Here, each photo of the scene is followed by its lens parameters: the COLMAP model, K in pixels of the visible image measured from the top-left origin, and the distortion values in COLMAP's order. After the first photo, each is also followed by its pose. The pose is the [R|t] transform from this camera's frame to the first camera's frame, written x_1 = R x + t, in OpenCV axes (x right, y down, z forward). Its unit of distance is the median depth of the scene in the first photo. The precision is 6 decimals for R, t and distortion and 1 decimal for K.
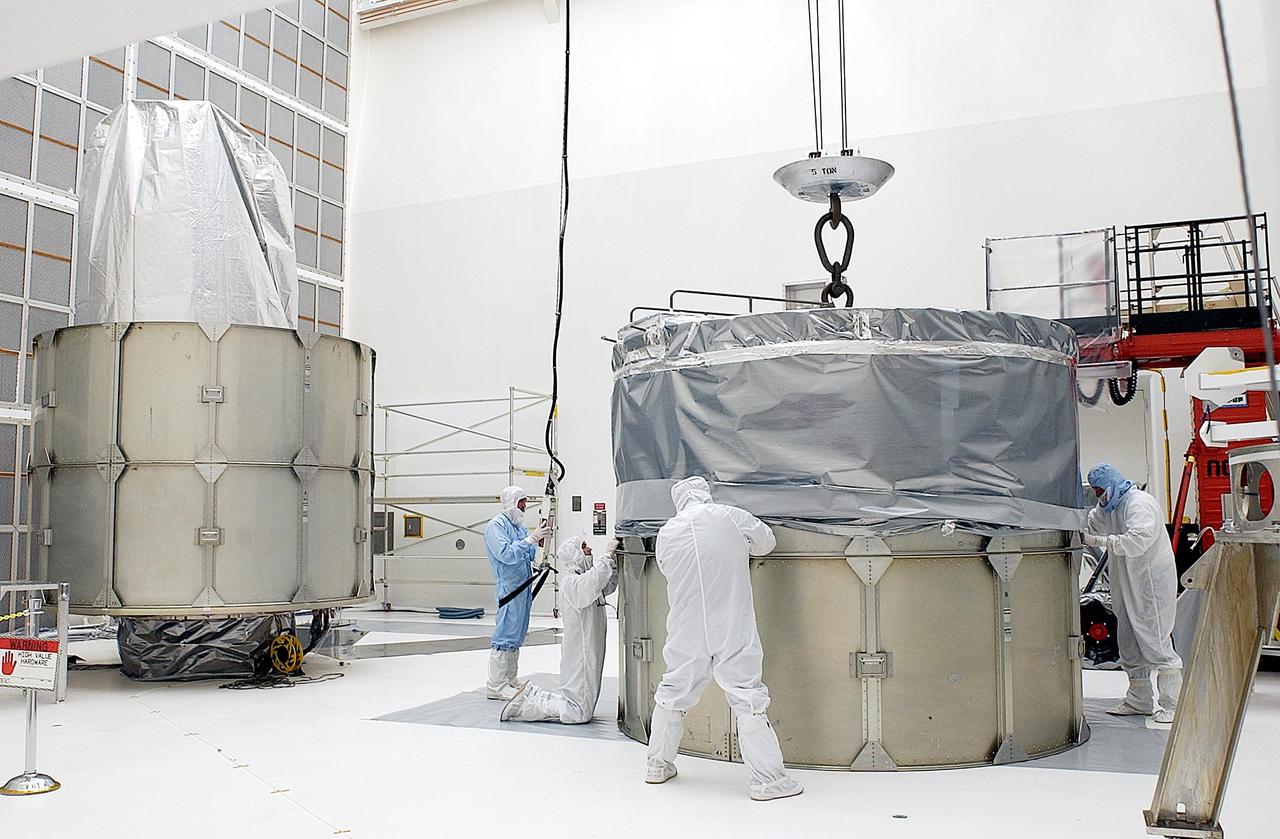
lens RADIAL K [[1105.6, 0, 629.4], [0, 1105.6, 419.0], [0, 0, 1]] dist [-0.106964, 0.081370]
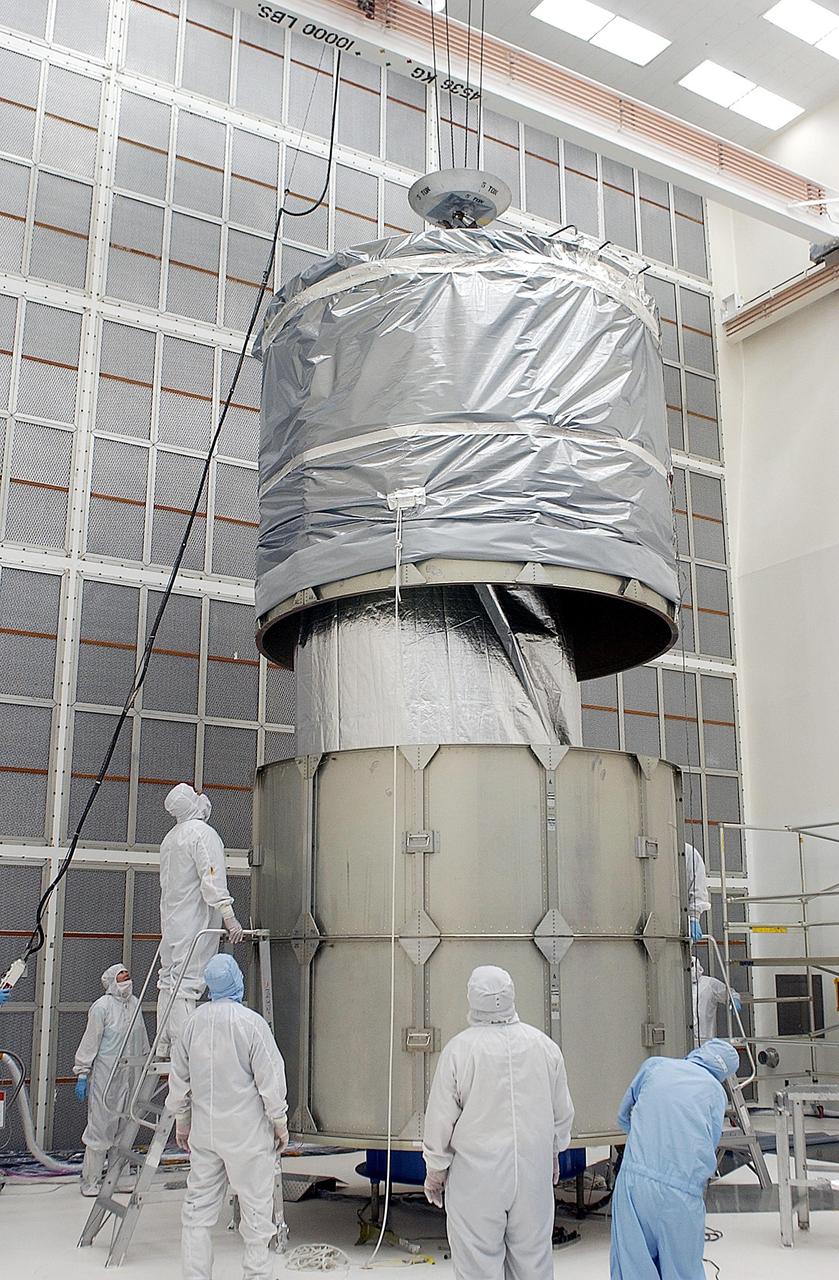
lens RADIAL K [[1328.2, 0, 419.5], [0, 1328.2, 640.0], [0, 0, 1]] dist [-0.123805, 0.131383]
pose [[0.829085, -0.126247, -0.544683, 0.062287], [0.045933, 0.986261, -0.158680, -0.007864], [0.557232, 0.106541, 0.823493, 0.129377]]
